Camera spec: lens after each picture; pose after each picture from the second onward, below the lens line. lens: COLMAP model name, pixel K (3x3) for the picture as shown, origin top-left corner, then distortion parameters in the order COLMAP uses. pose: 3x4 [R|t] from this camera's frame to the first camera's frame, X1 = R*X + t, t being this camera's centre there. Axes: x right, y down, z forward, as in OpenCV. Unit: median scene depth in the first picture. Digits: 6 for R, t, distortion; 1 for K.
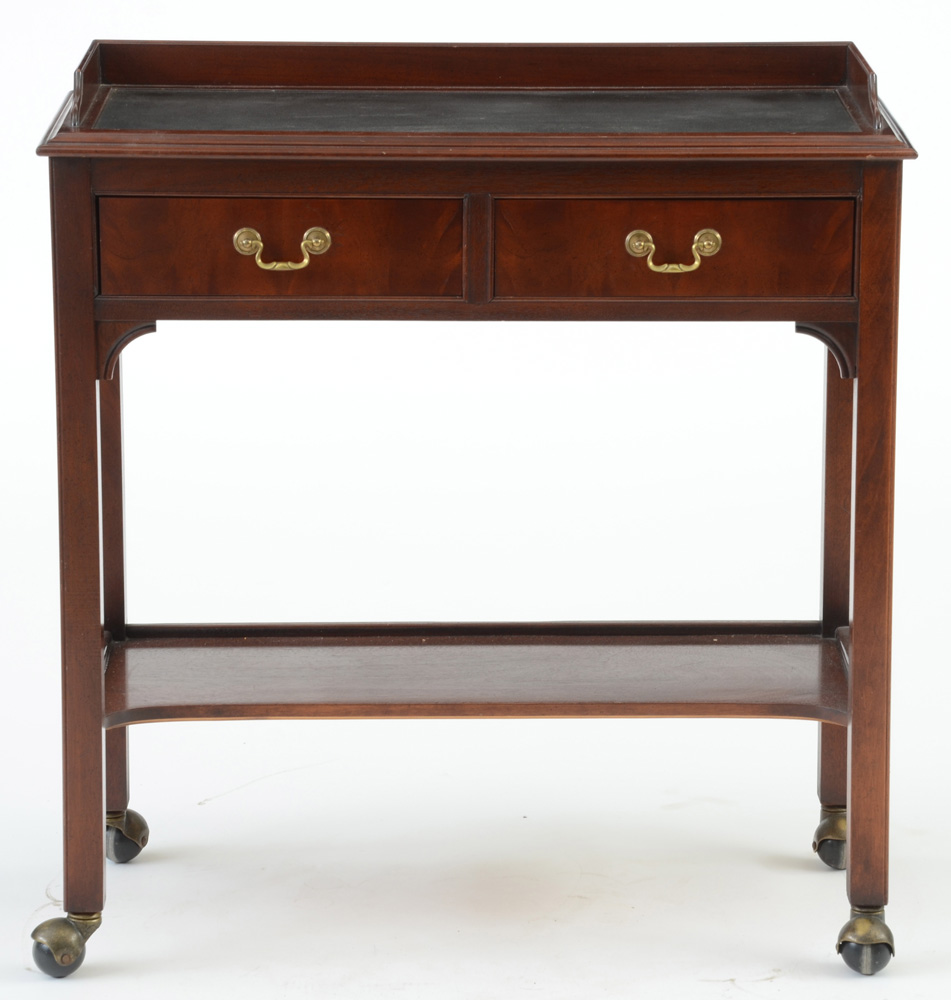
lens RADIAL K [[4500.0, 0, 546.0], [0, 4500.0, 495.9], [0, 0, 1]] dist [0.775578, 5.061515]
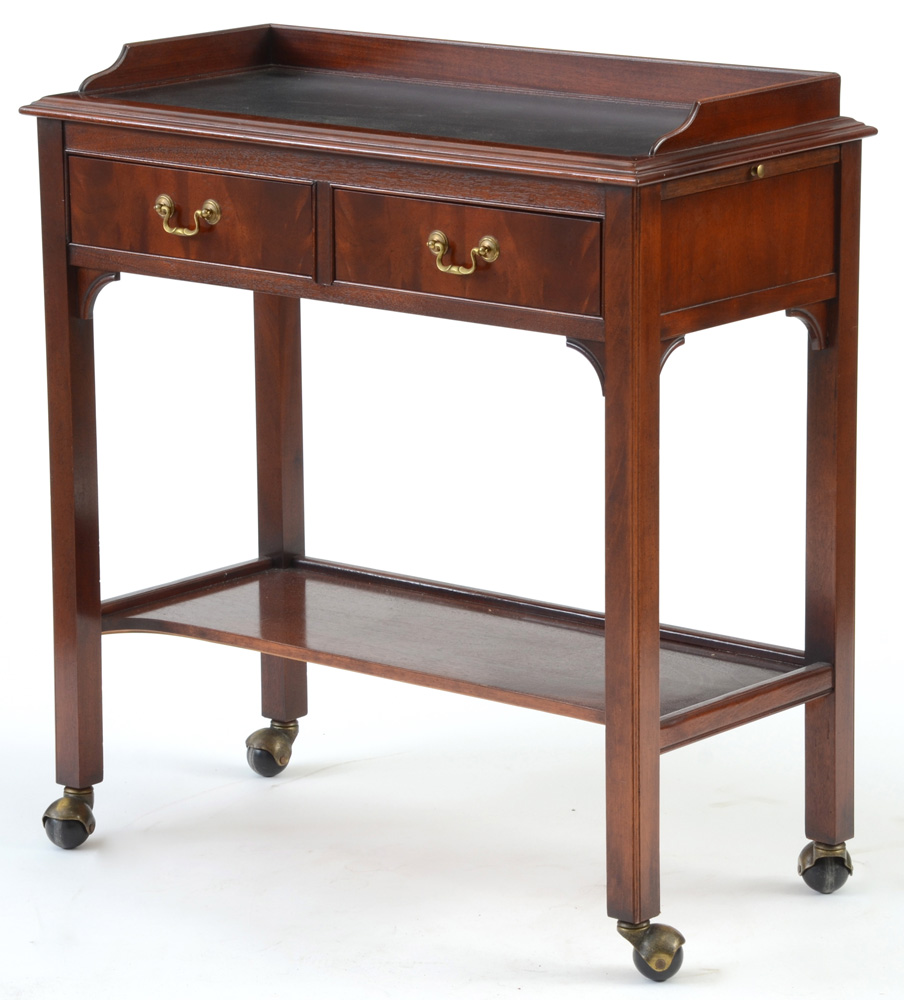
lens RADIAL K [[4414.1, 0, 421.6], [0, 4414.1, 486.7], [0, 0, 1]] dist [0.584015, 5.941496]
pose [[0.748982, 0.132510, -0.649206, 0.683467], [-0.131963, 0.990002, 0.049825, -0.050129], [0.649317, 0.048354, 0.758979, 0.220243]]
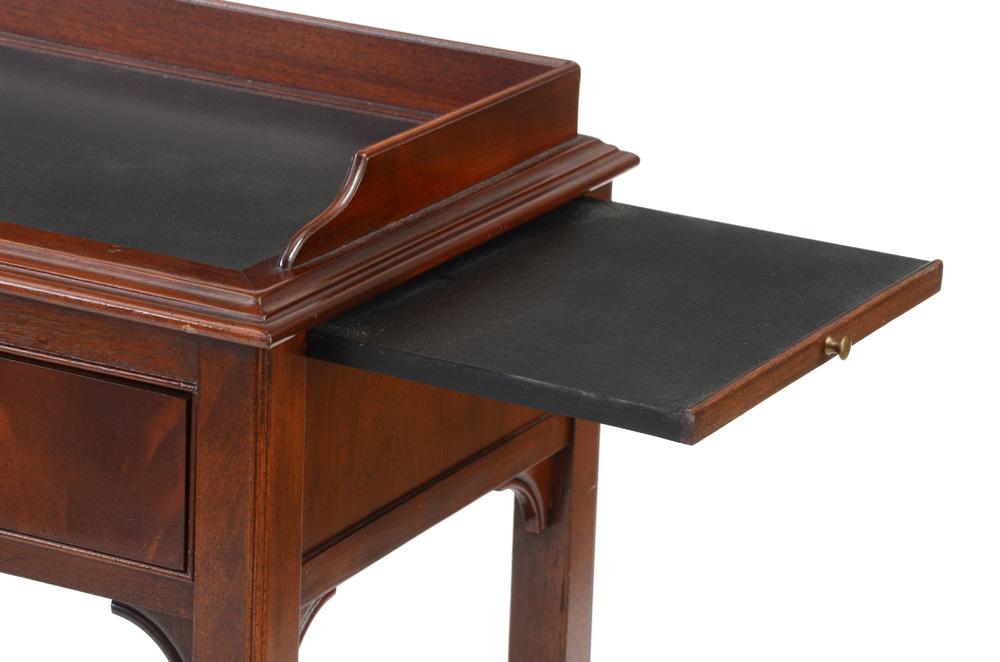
lens RADIAL K [[3451.7, 0, 500.0], [0, 3451.7, 331.0], [0, 0, 1]] dist [0.942625, 2.310775]
pose [[0.863104, 0.184346, -0.470179, 0.282904], [-0.142542, 0.982068, 0.123384, -0.126072], [0.484493, -0.039473, 0.873904, 0.660434]]
